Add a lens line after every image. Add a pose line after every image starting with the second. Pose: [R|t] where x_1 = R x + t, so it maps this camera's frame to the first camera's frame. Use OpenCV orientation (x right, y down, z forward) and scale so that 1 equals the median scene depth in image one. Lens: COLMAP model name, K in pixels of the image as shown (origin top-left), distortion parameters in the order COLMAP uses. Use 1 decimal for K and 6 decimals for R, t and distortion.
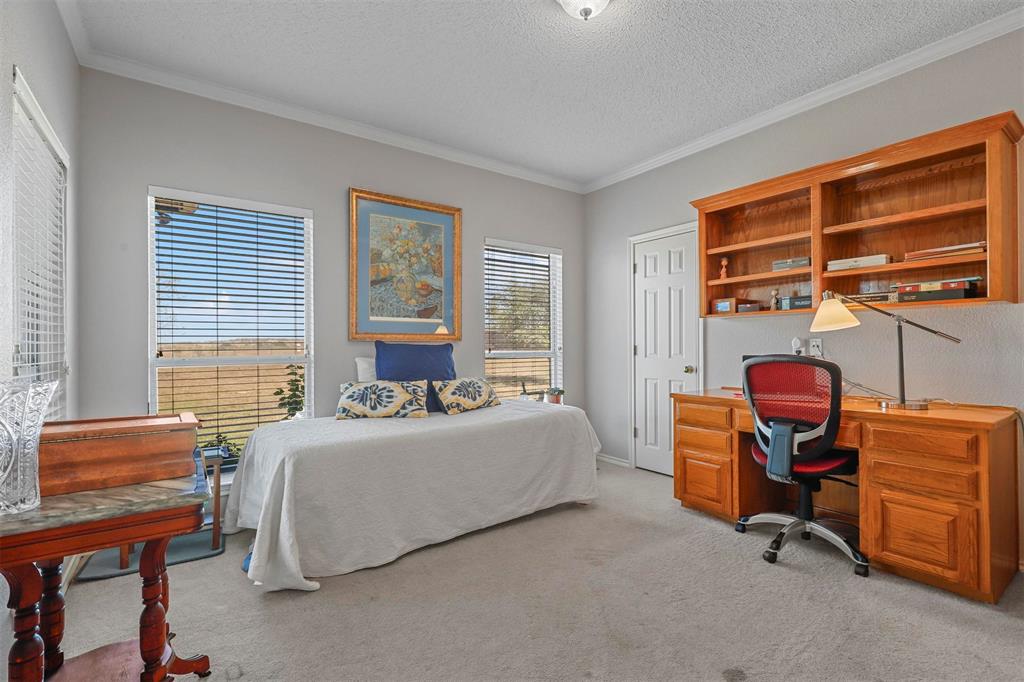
lens RADIAL K [[466.2, 0, 511.0], [0, 466.2, 345.3], [0, 0, 1]] dist [0.000568, 0.000166]
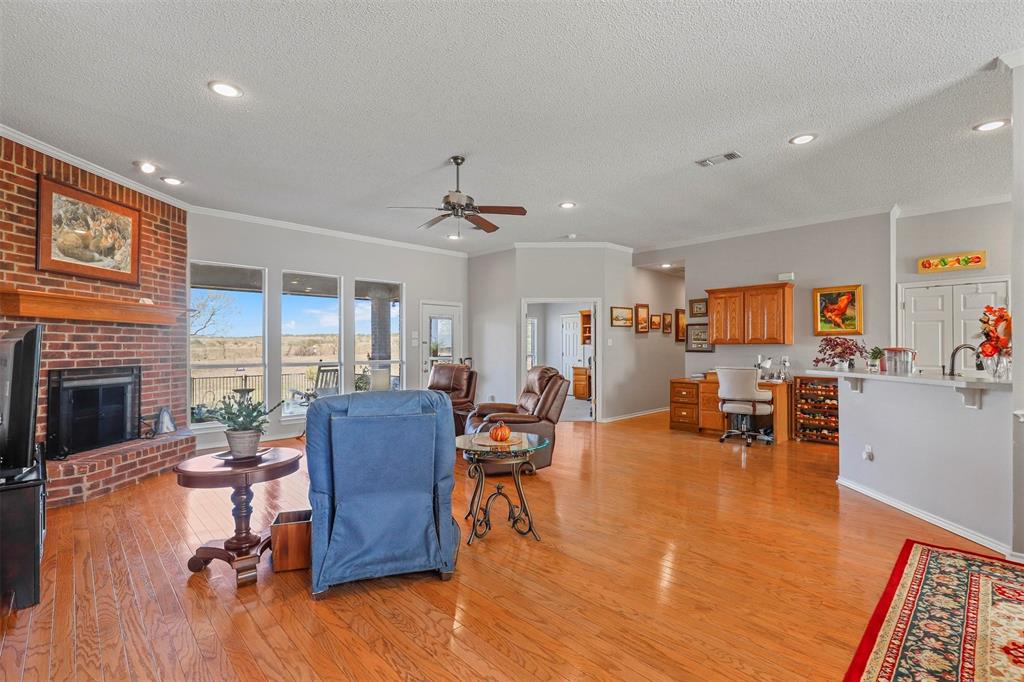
lens RADIAL K [[466.2, 0, 510.6], [0, 466.2, 342.7], [0, 0, 1]] dist [0.000568, 0.000166]
pose [[0.990699, 0.002861, 0.136043, -0.567725], [-0.002559, 0.999994, -0.002394, -0.066076], [-0.136049, 0.002024, 0.990700, -2.300785]]
